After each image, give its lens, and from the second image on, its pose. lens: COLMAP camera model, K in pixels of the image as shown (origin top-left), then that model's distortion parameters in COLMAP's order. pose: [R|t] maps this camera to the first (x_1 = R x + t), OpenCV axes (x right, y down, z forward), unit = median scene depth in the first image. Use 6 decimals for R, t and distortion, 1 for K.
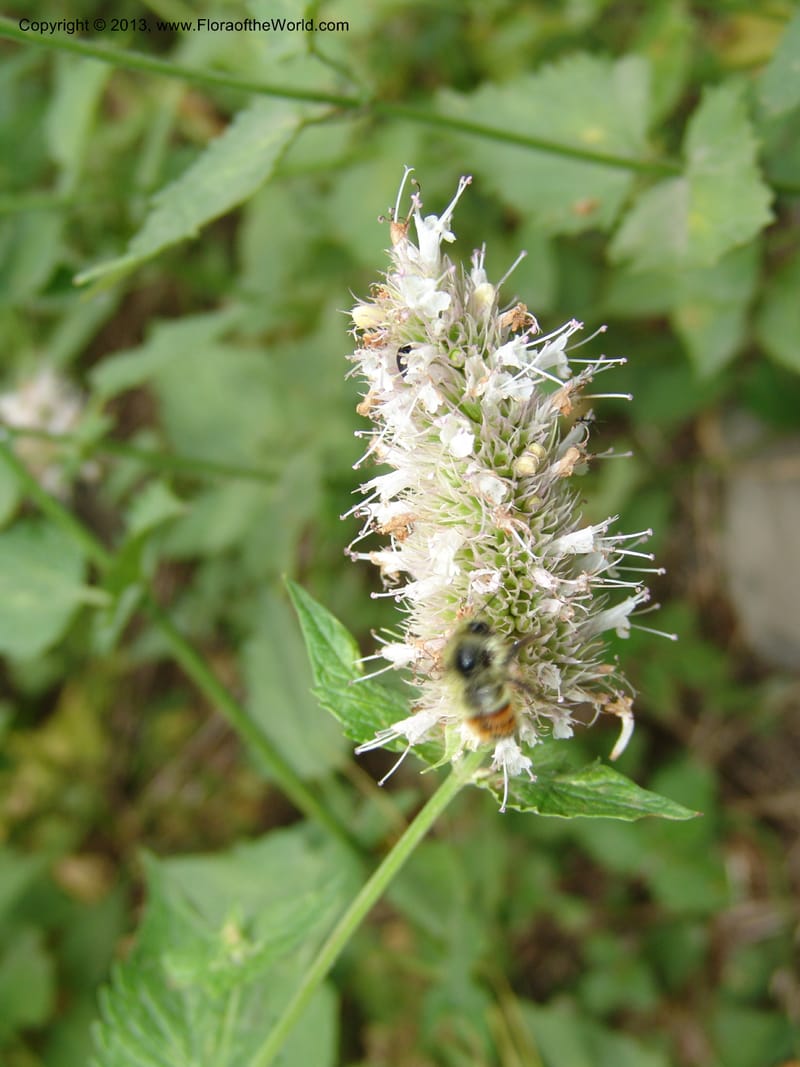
lens RADIAL K [[1427.2, 0, 400.0], [0, 1427.2, 533.5], [0, 0, 1]] dist [-0.152534, 0.329041]
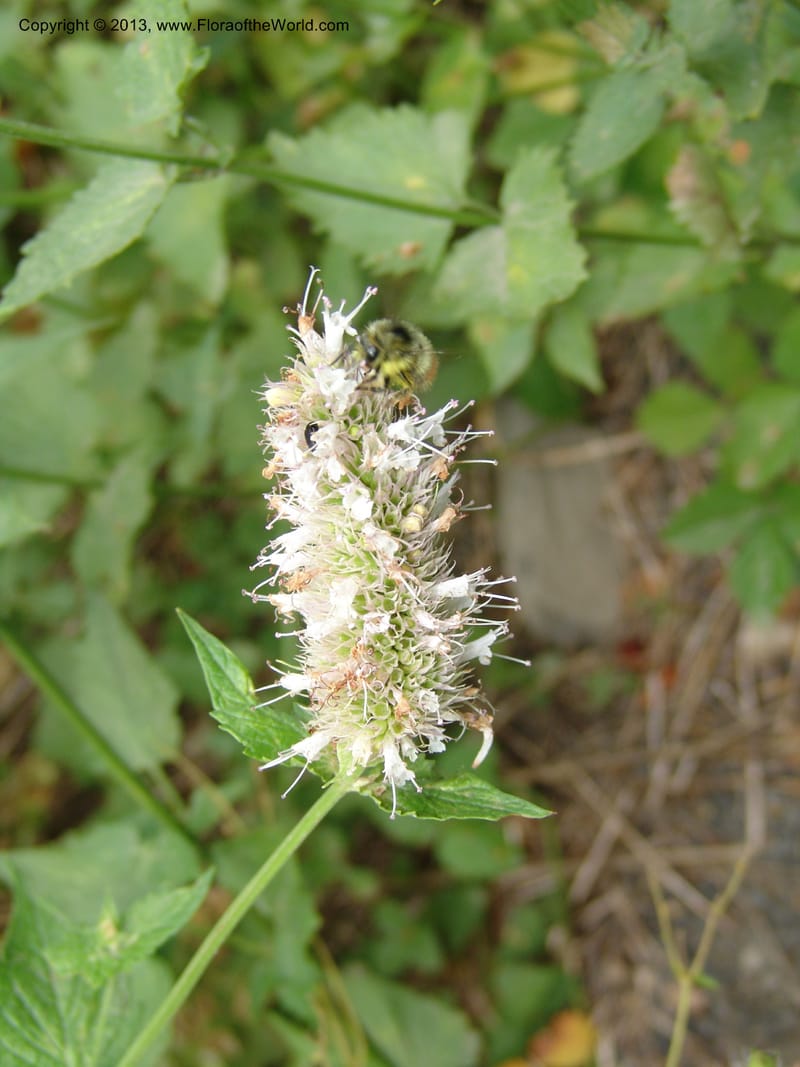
lens RADIAL K [[1427.2, 0, 400.0], [0, 1427.2, 533.5], [0, 0, 1]] dist [-0.152534, 0.329041]
pose [[0.984574, -0.007290, 0.174818, -0.119963], [0.003061, 0.999696, 0.024451, -0.065352], [-0.174944, -0.023539, 0.984297, -0.144582]]
